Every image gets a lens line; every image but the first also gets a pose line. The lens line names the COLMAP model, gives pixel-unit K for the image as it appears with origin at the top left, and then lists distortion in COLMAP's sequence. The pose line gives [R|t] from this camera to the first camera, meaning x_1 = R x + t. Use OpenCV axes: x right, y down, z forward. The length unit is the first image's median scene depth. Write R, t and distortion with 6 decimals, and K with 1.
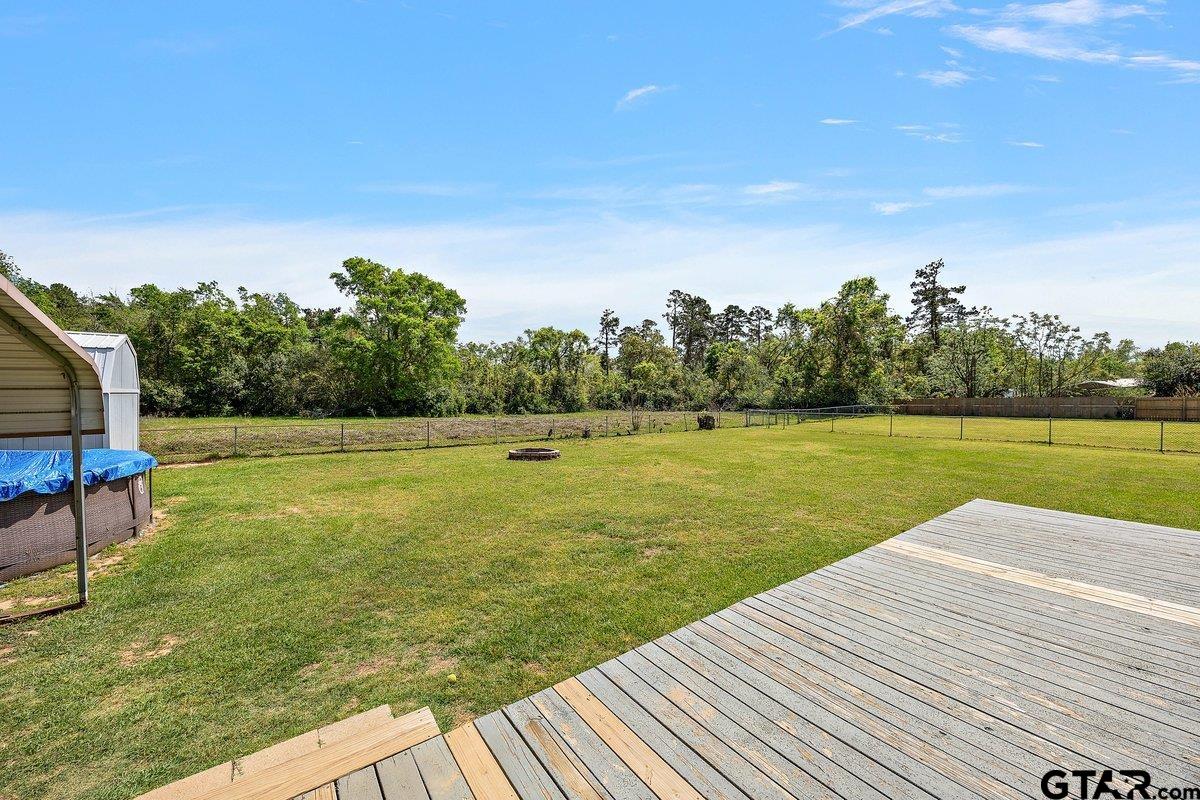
lens RADIAL K [[463.8, 0, 600.0], [0, 463.8, 400.0], [0, 0, 1]] dist [-0.000656, -0.000077]
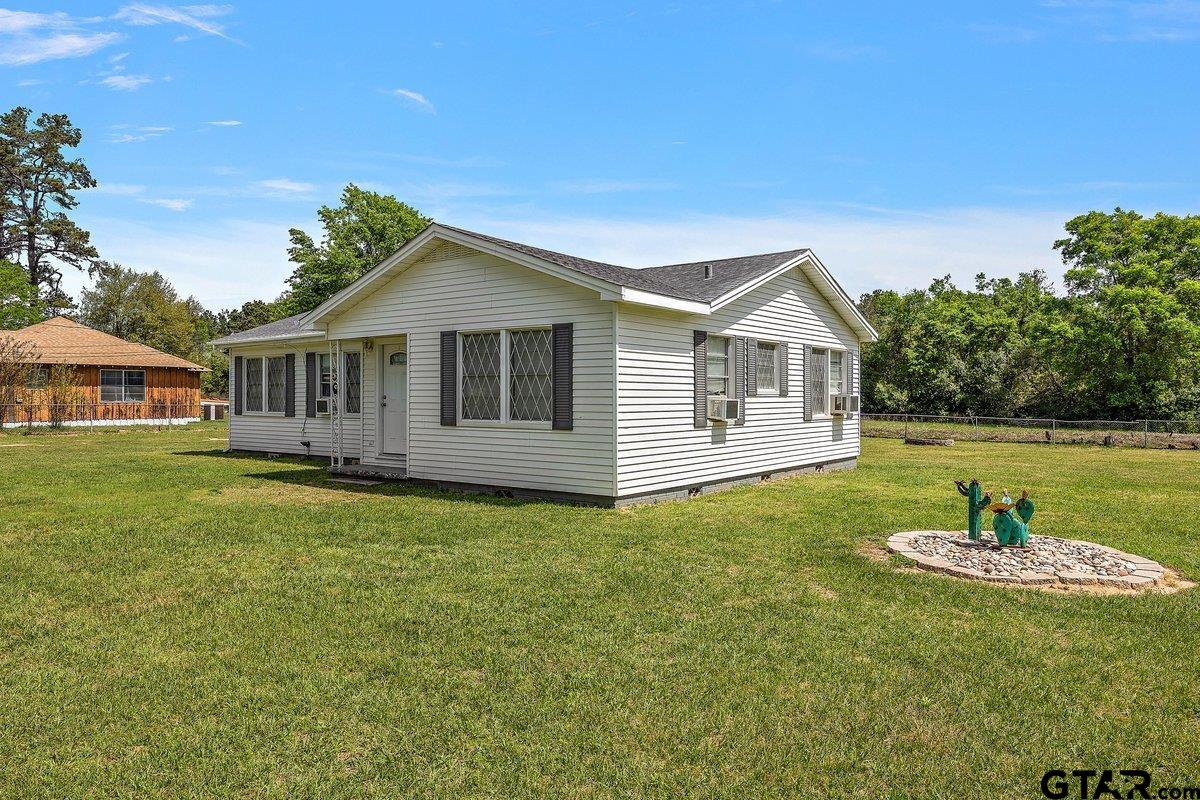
lens RADIAL K [[807.9, 0, 600.0], [0, 807.9, 400.0], [0, 0, 1]] dist [-0.002119, -0.001437]
pose [[0.283038, 0.001828, -0.959107, 0.313289], [-0.024599, 0.999683, -0.005354, 0.009217], [0.958793, 0.025109, 0.282993, -0.059542]]
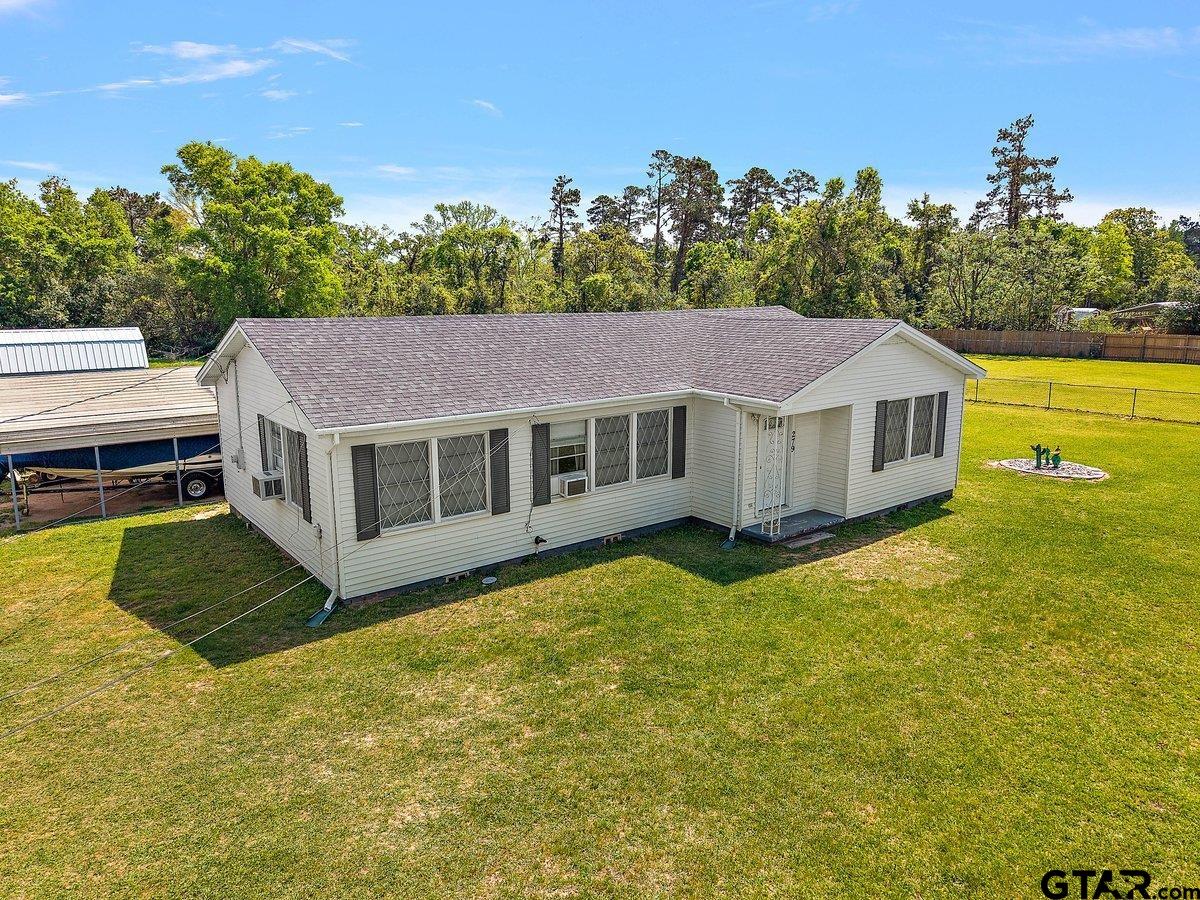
lens RADIAL K [[803.4, 0, 600.0], [0, 803.4, 450.0], [0, 0, 1]] dist [0.030944, -0.034444]
pose [[0.999789, -0.008637, 0.018649, 0.068732], [0.005188, 0.984089, 0.177600, -0.030571], [-0.019886, -0.177466, 0.983926, -0.255490]]
